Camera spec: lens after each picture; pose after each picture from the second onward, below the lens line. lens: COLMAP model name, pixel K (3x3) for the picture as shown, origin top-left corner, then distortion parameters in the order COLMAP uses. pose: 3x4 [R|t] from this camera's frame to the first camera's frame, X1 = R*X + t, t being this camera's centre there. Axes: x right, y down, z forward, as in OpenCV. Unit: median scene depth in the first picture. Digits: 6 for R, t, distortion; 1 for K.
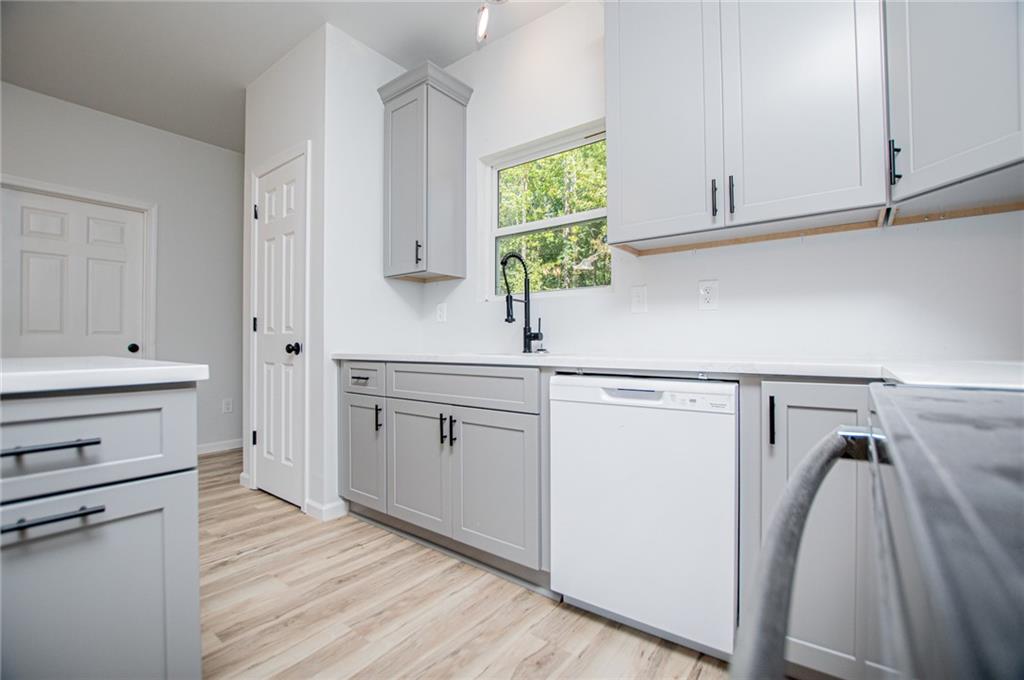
lens RADIAL K [[451.1, 0, 507.3], [0, 451.1, 328.8], [0, 0, 1]] dist [-0.017023, 0.000050]
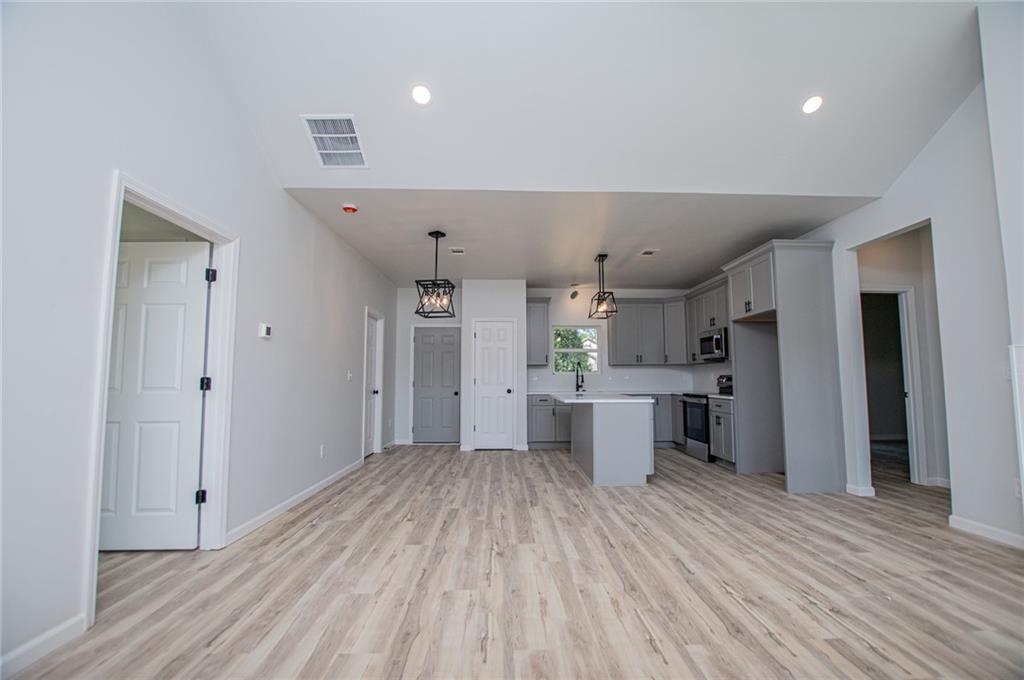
lens RADIAL K [[459.2, 0, 517.1], [0, 459.2, 341.2], [0, 0, 1]] dist [-0.019221, -0.000002]
pose [[0.768368, 0.052108, 0.637883, -3.066711], [-0.019825, 0.998140, -0.057655, -0.138572], [-0.639701, 0.031654, 0.767972, -1.633874]]
